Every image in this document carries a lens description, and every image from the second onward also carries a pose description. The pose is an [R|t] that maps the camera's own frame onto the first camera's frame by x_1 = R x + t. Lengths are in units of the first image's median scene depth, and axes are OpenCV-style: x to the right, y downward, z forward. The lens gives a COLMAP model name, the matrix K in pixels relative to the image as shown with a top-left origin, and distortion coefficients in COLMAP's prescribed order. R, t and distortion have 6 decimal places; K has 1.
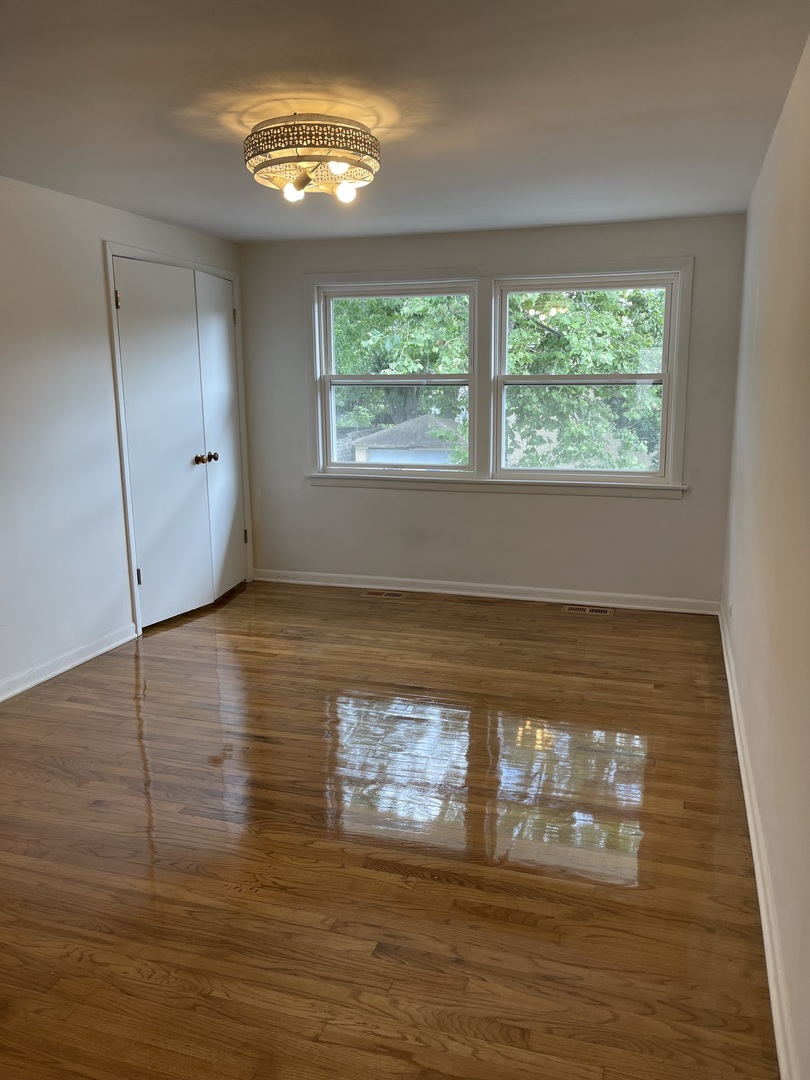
lens RADIAL K [[817.8, 0, 425.9], [0, 817.8, 535.6], [0, 0, 1]] dist [0.058599, -0.085082]
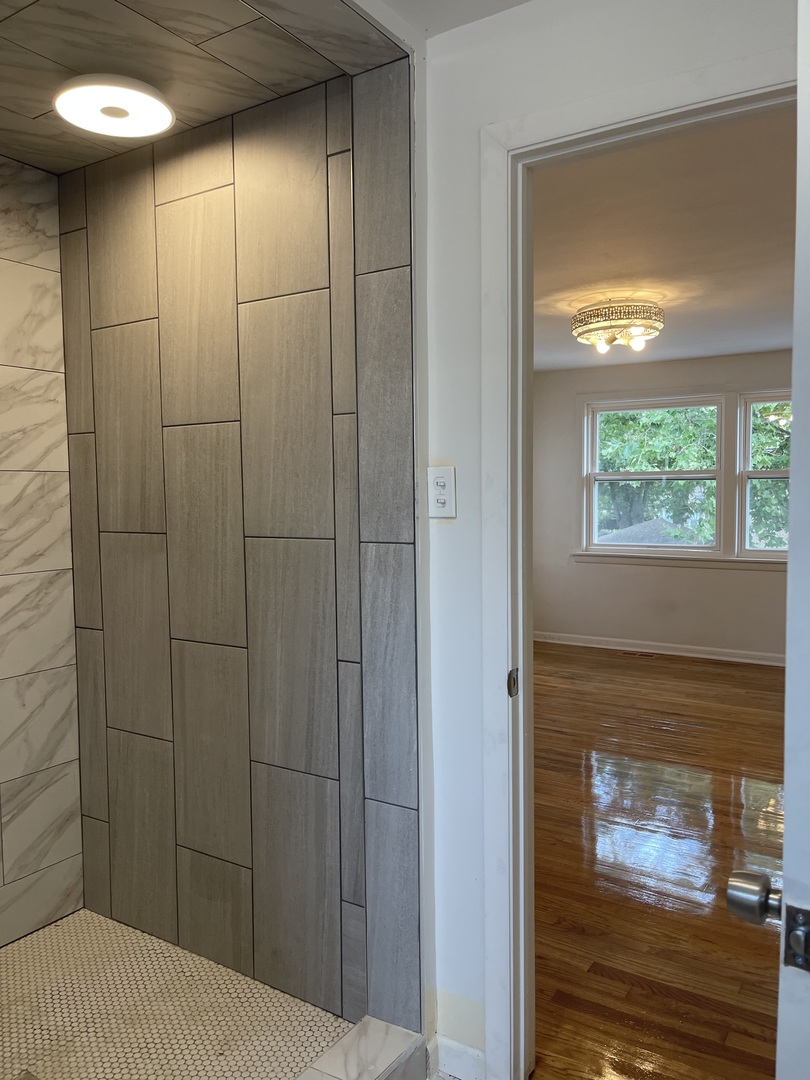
lens RADIAL K [[818.3, 0, 405.0], [0, 818.3, 540.0], [0, 0, 1]] dist [0.048267, -0.078185]
pose [[0.958746, 0.012153, -0.284004, -0.041968], [-0.047703, 0.991796, -0.118599, 0.069920], [0.280233, 0.127254, 0.951460, -0.263190]]
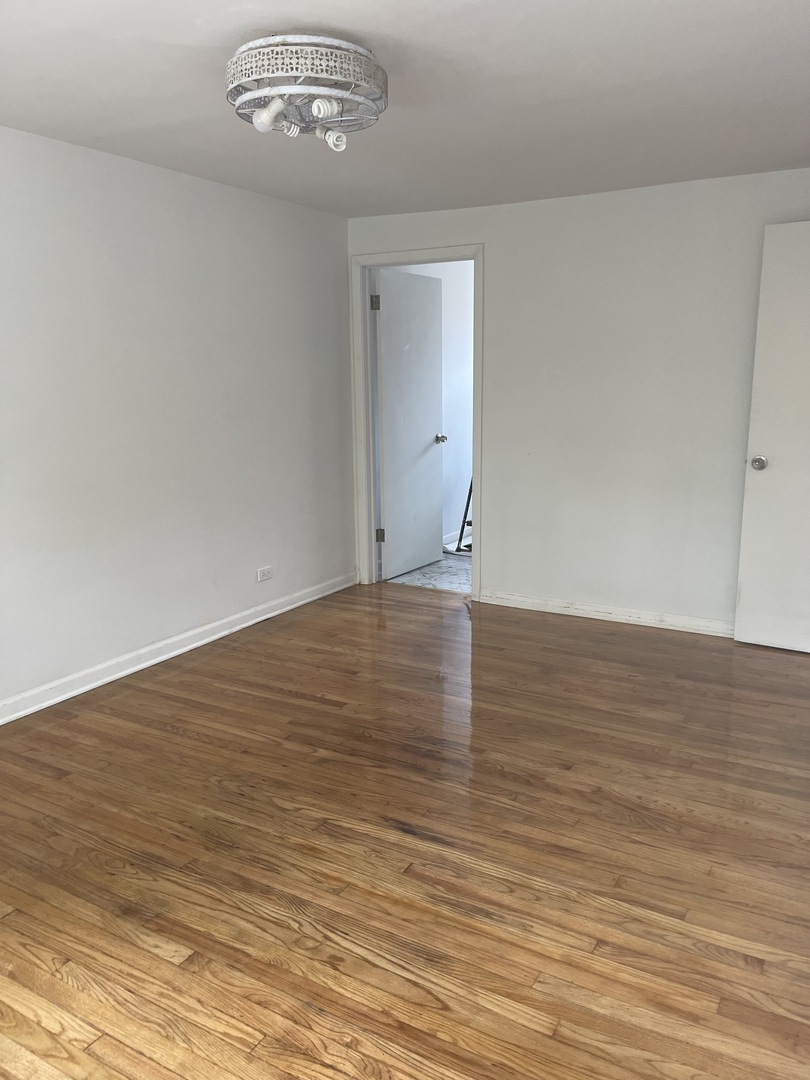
lens RADIAL K [[818.3, 0, 405.0], [0, 818.3, 540.0], [0, 0, 1]] dist [0.048267, -0.078185]
pose [[-0.971788, -0.028883, 0.234081, -0.243865], [0.061555, 0.927019, 0.369928, -0.187425], [-0.227682, 0.373901, -0.899088, 1.048507]]
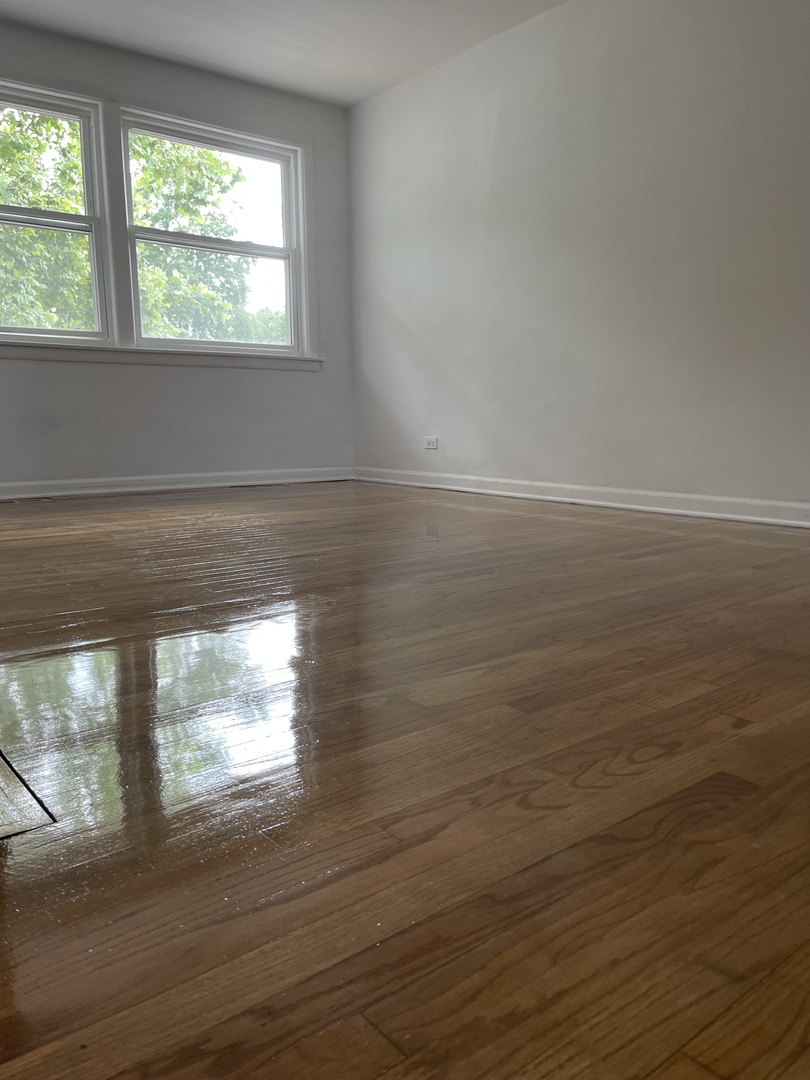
lens RADIAL K [[821.6, 0, 407.0], [0, 821.6, 550.0], [0, 0, 1]] dist [0.083020, -0.115079]
pose [[0.562301, -0.133951, 0.816012, -0.520152], [0.154412, 0.986445, 0.055525, 0.140710], [-0.812388, 0.094780, 0.575362, 0.305695]]
